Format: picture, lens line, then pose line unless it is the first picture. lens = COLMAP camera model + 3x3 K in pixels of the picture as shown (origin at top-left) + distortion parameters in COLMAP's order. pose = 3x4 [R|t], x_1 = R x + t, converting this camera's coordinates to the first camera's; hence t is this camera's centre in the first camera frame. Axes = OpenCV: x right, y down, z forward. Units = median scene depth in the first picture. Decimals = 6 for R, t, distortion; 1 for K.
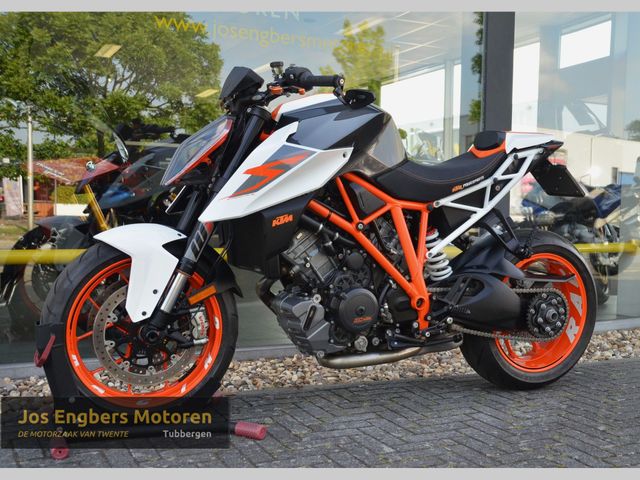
lens RADIAL K [[766.0, 0, 337.7], [0, 766.0, 258.1], [0, 0, 1]] dist [-0.005610, 0.038911]
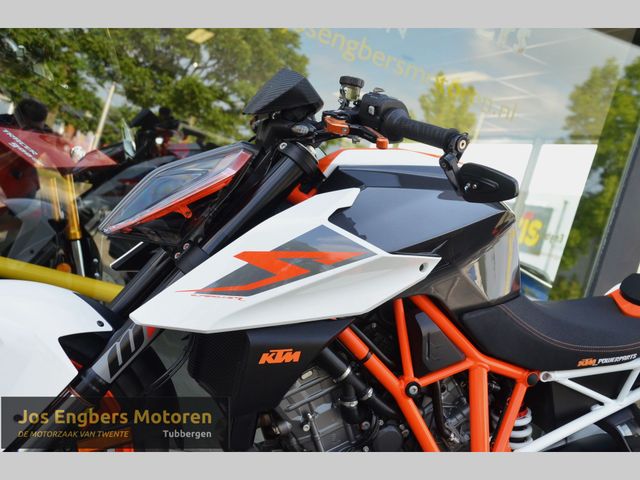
lens RADIAL K [[753.9, 0, 316.2], [0, 753.9, 240.3], [0, 0, 1]] dist [-0.016508, 0.252081]
pose [[0.956231, 0.280604, -0.082968, -0.023373], [-0.285044, 0.957341, -0.047418, -0.096217], [0.066123, 0.068993, 0.995423, 0.405616]]
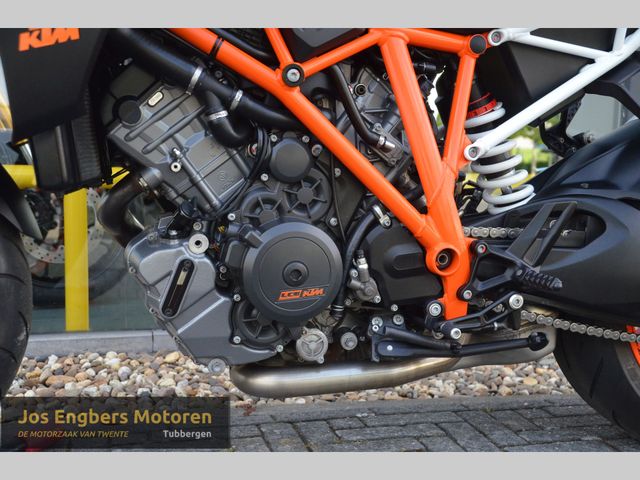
lens RADIAL K [[776.9, 0, 326.0], [0, 776.9, 250.8], [0, 0, 1]] dist [0.003031, 0.372258]
pose [[0.981112, 0.021640, -0.192226, 0.126014], [-0.013499, 0.998960, 0.043561, 0.035005], [0.192968, -0.040143, 0.980383, 0.550729]]
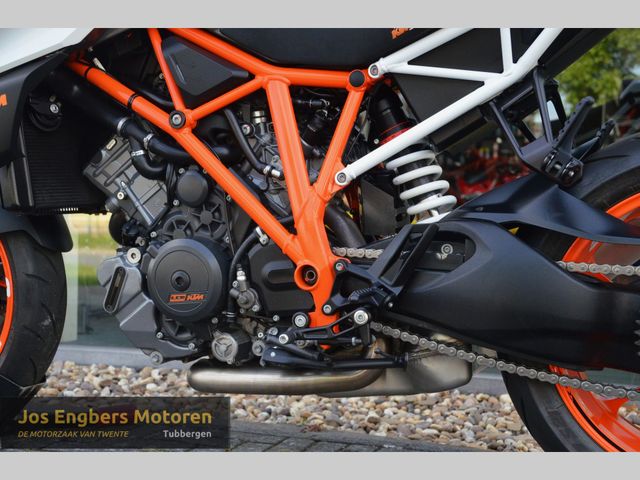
lens RADIAL K [[920.7, 0, 328.2], [0, 920.7, 249.8], [0, 0, 1]] dist [0.061015, 0.679392]
pose [[0.689201, 0.016214, -0.724389, 0.538063], [-0.047079, 0.998639, -0.022439, 0.054983], [0.723039, 0.049568, 0.689027, 0.610548]]
